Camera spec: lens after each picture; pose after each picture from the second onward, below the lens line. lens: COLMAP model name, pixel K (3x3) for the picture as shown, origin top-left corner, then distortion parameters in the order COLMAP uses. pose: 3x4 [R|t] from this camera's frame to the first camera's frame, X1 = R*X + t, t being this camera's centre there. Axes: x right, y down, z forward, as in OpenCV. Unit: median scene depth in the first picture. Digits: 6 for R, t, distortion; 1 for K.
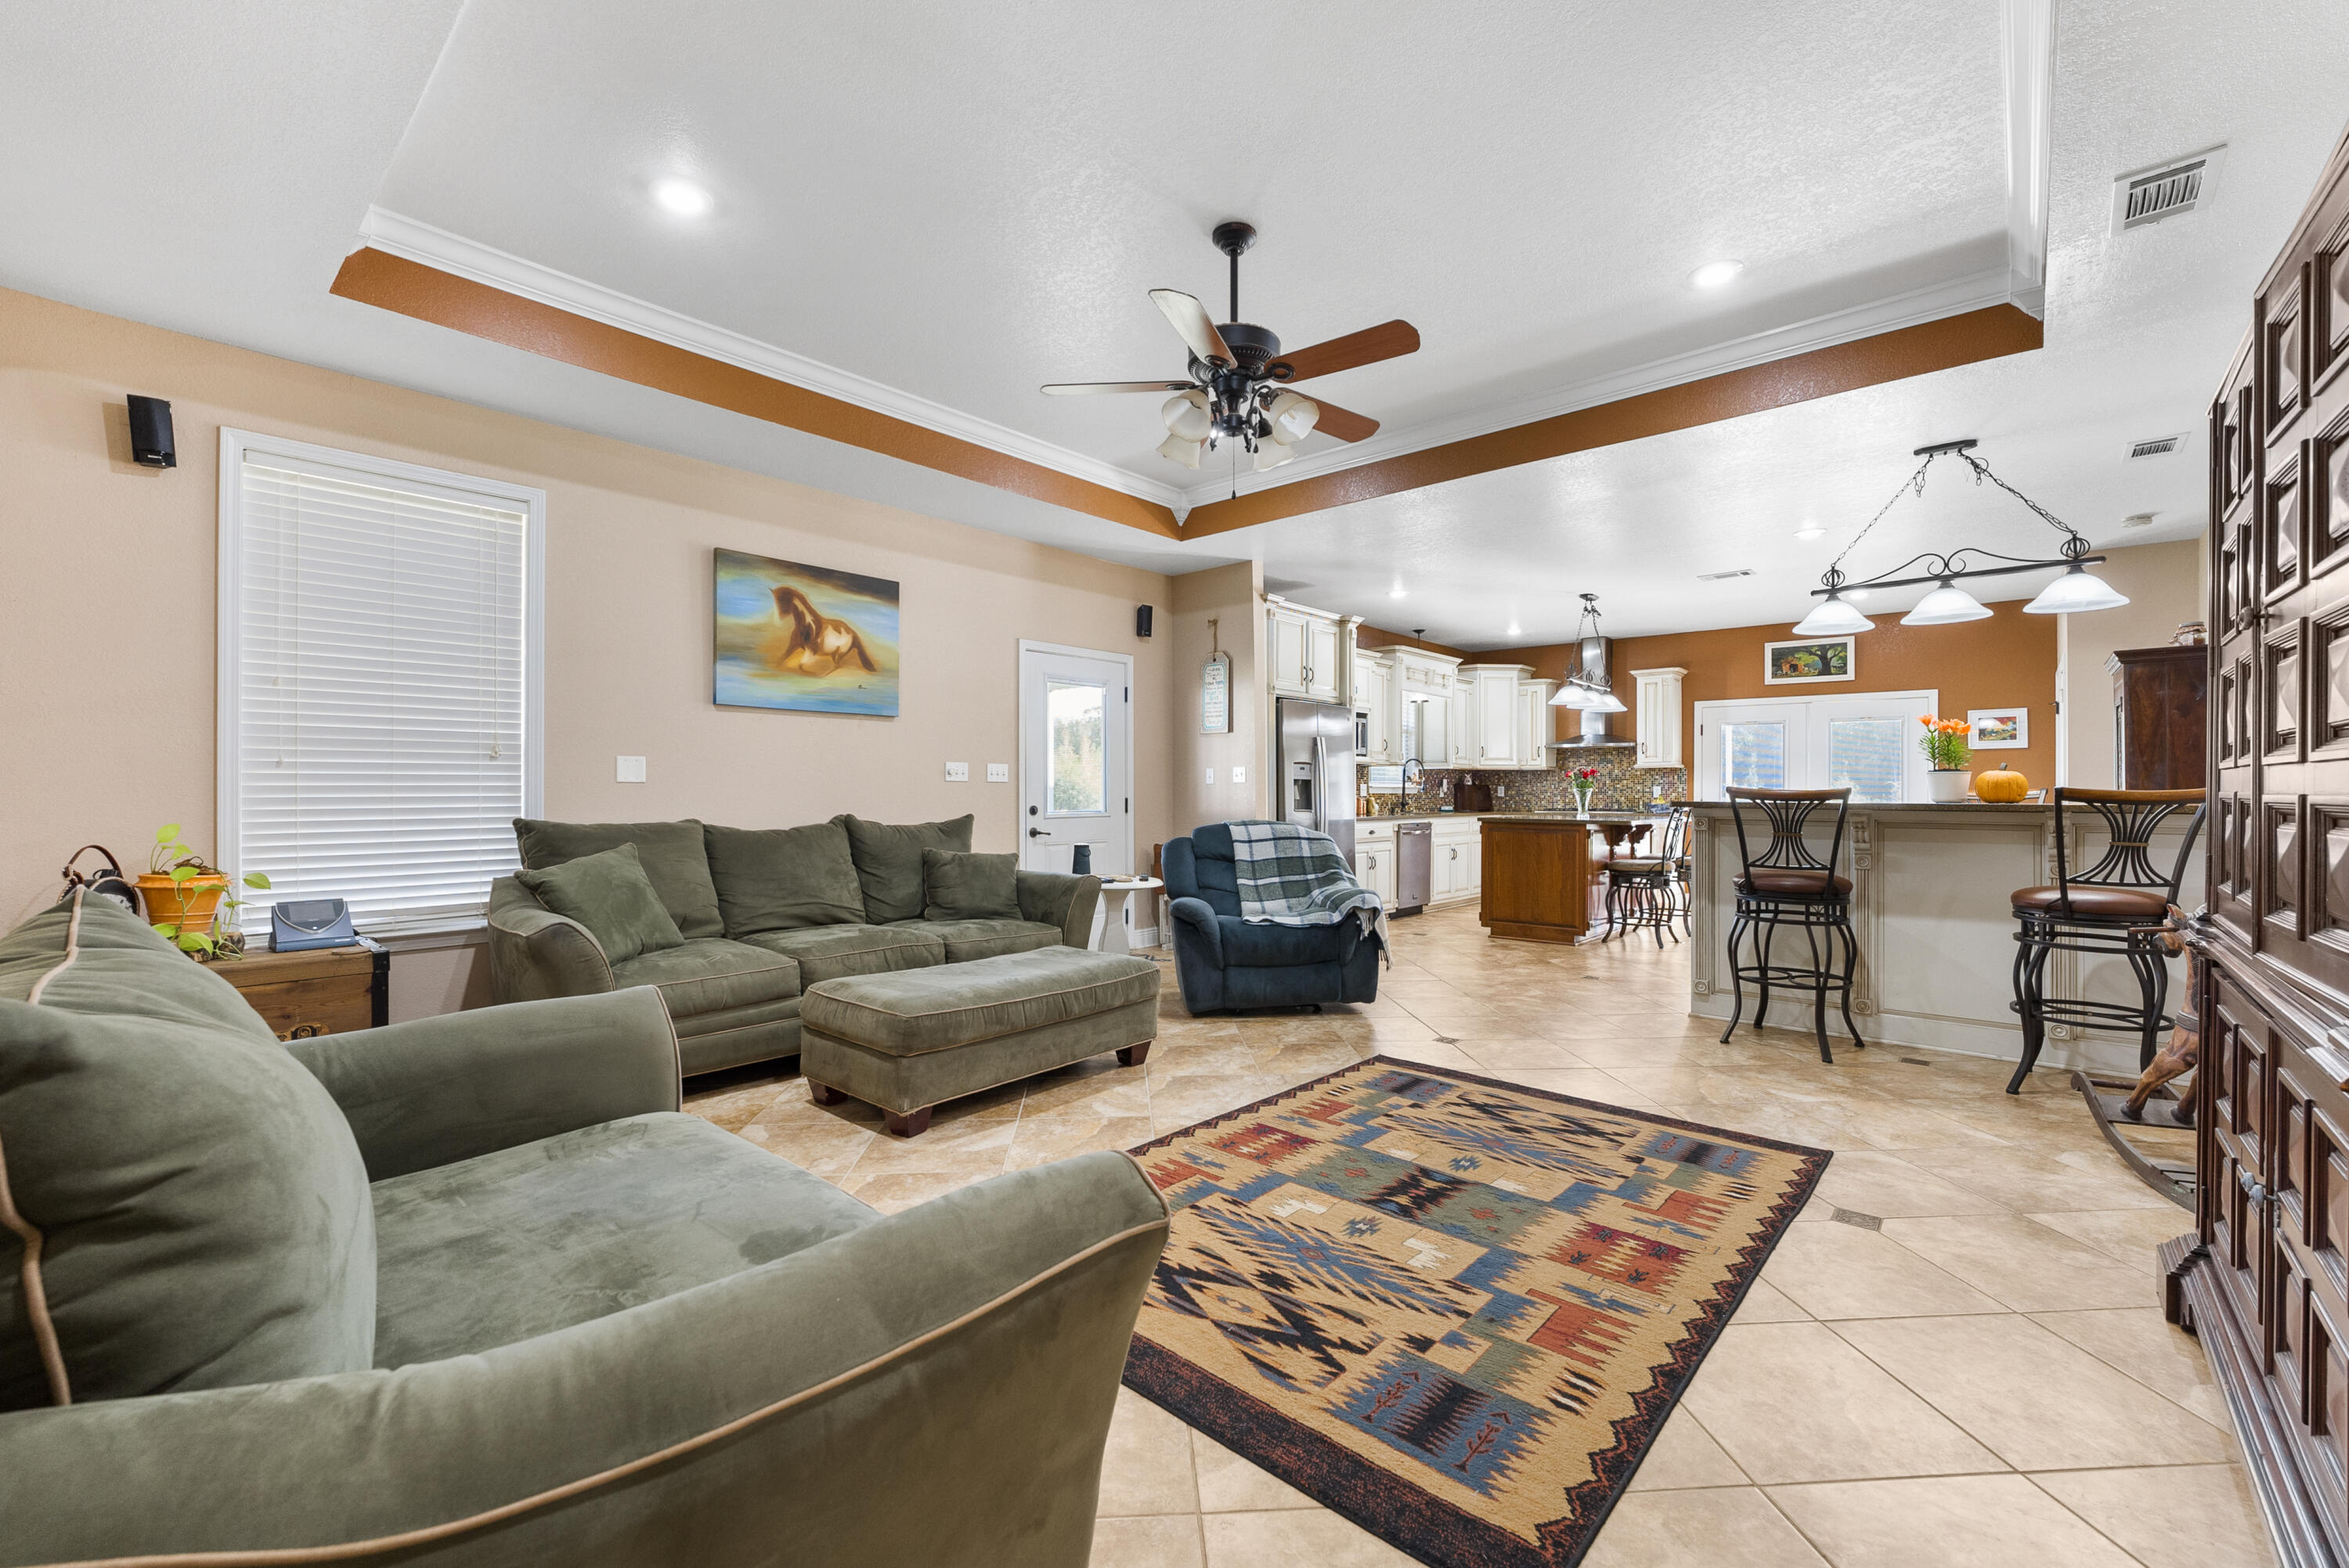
lens RADIAL K [[967.7, 0, 1136.4], [0, 967.7, 785.5], [0, 0, 1]] dist [-0.019800, 0.001692]
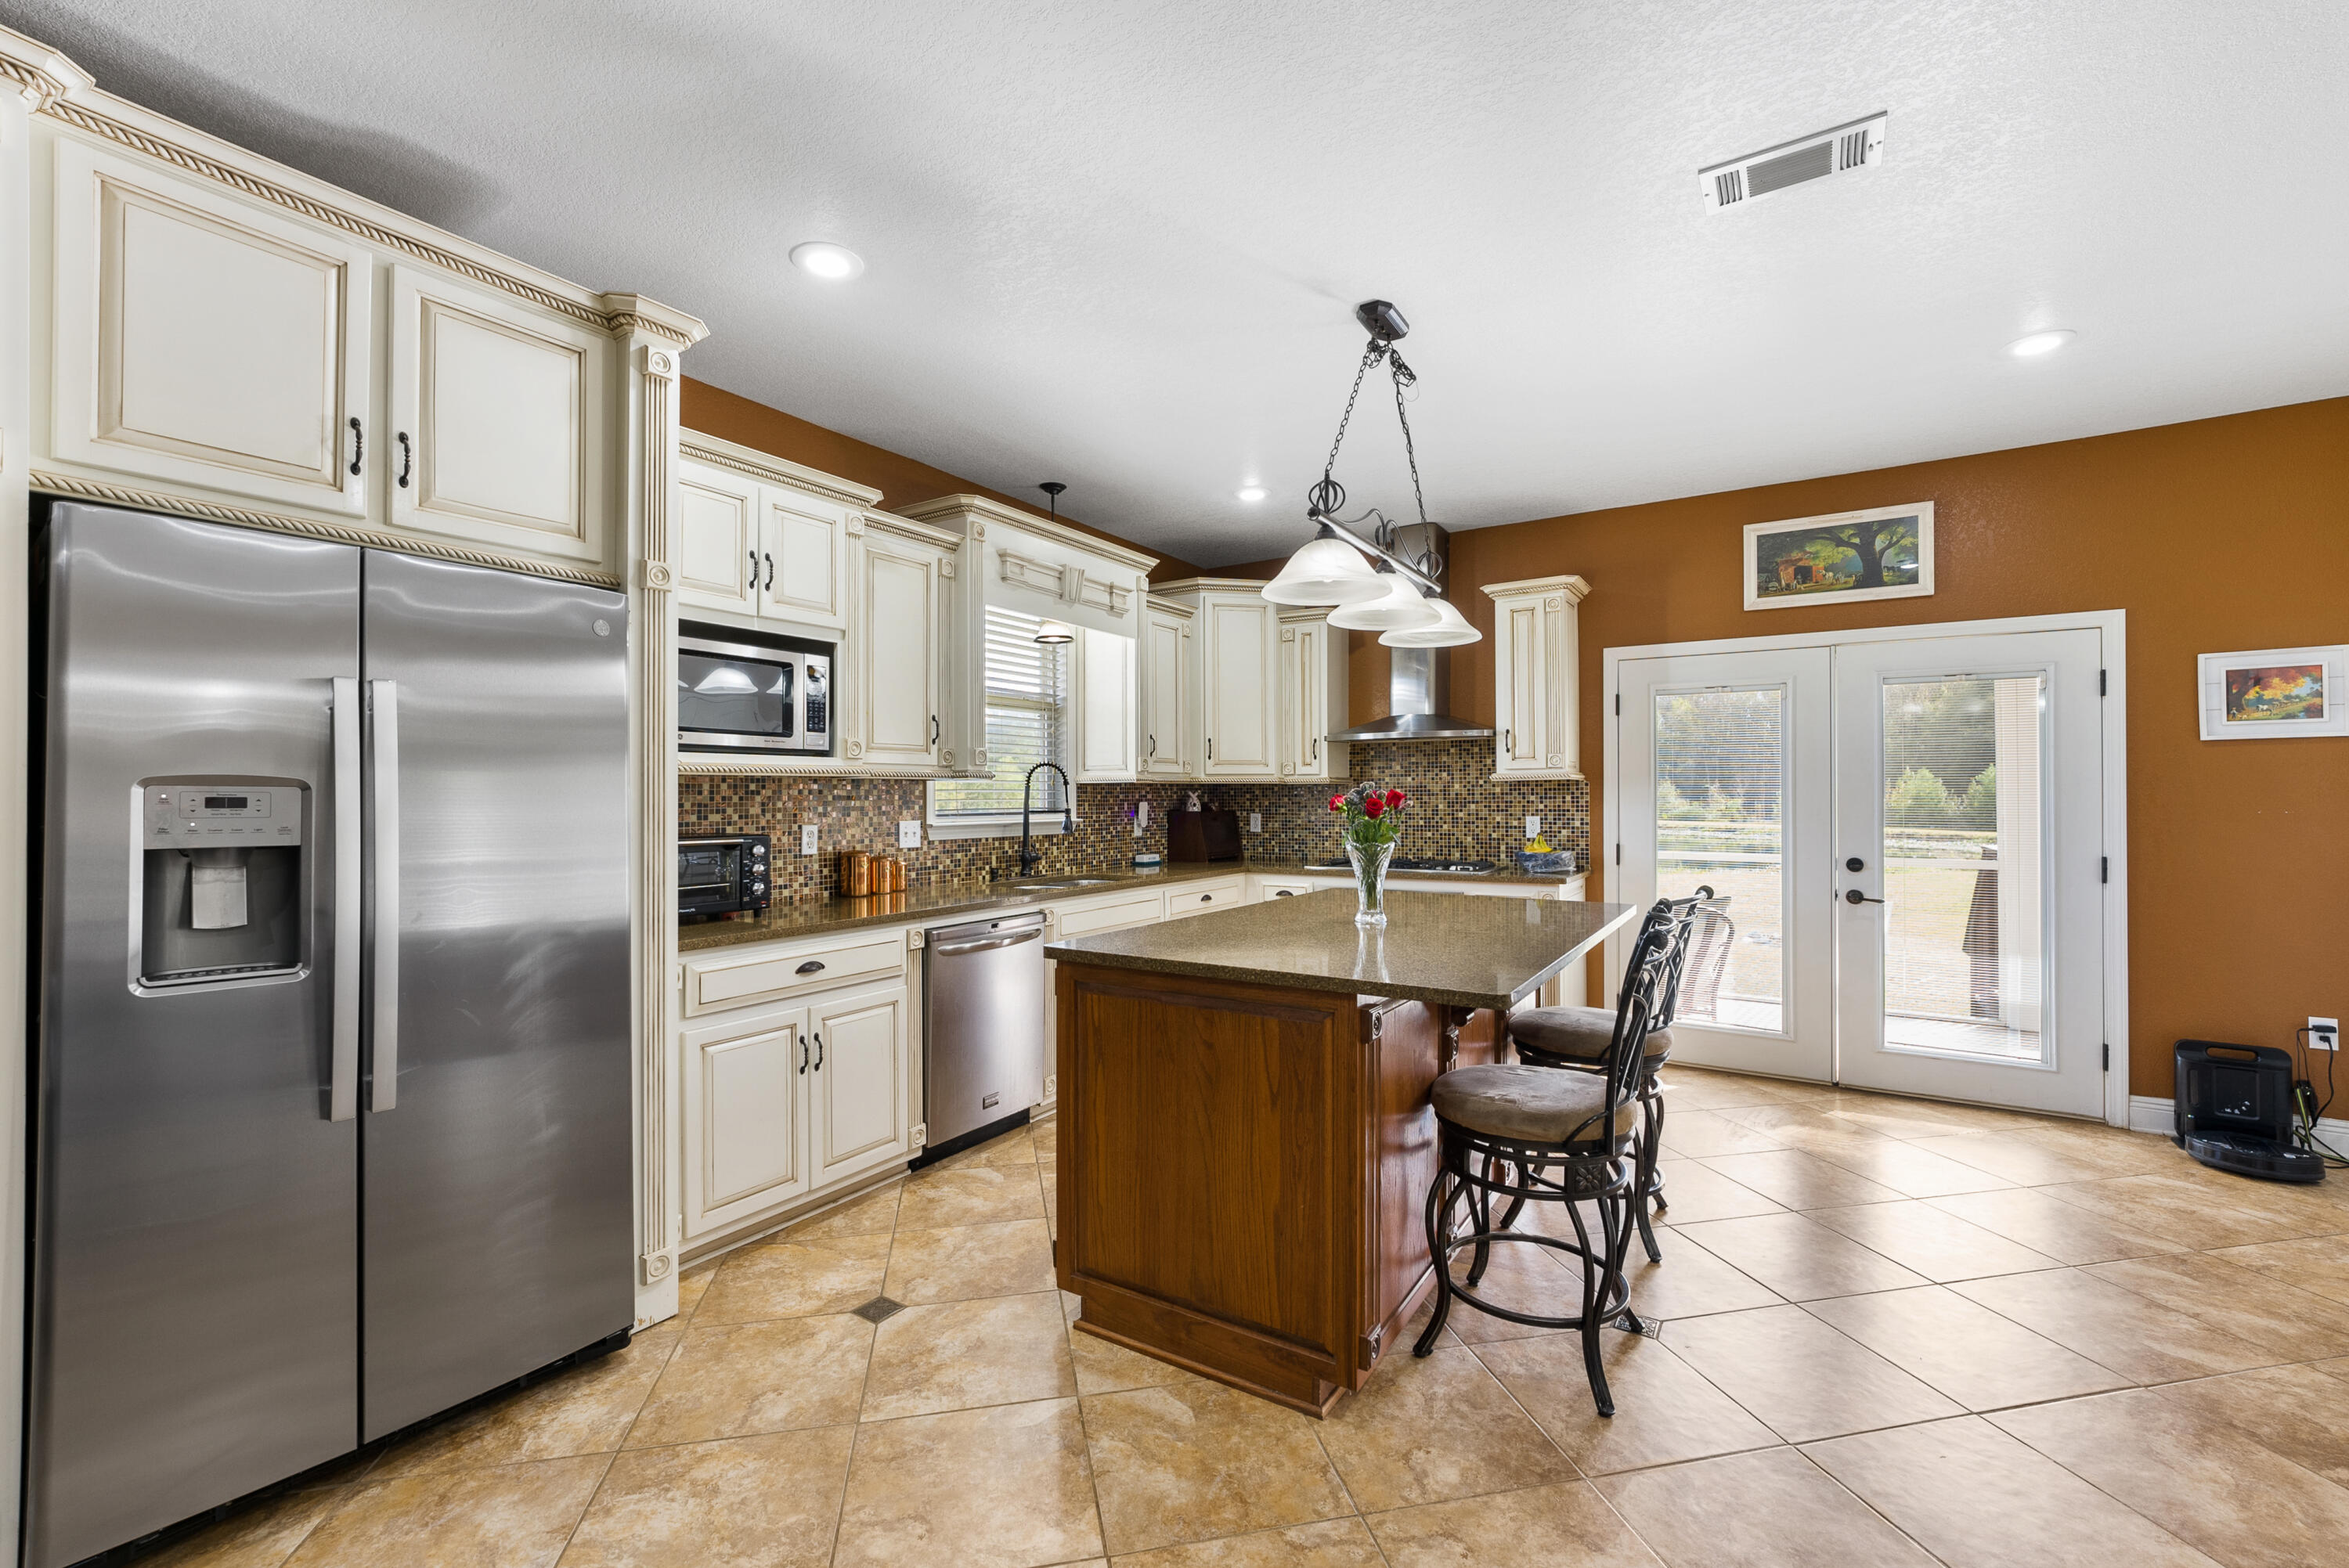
lens RADIAL K [[967.7, 0, 1135.5], [0, 967.7, 787.6], [0, 0, 1]] dist [-0.019800, 0.001692]
pose [[0.990270, -0.004418, 0.139086, 0.480600], [0.004661, 0.999988, -0.001417, -0.026535], [-0.139079, 0.002052, 0.990279, 0.961516]]
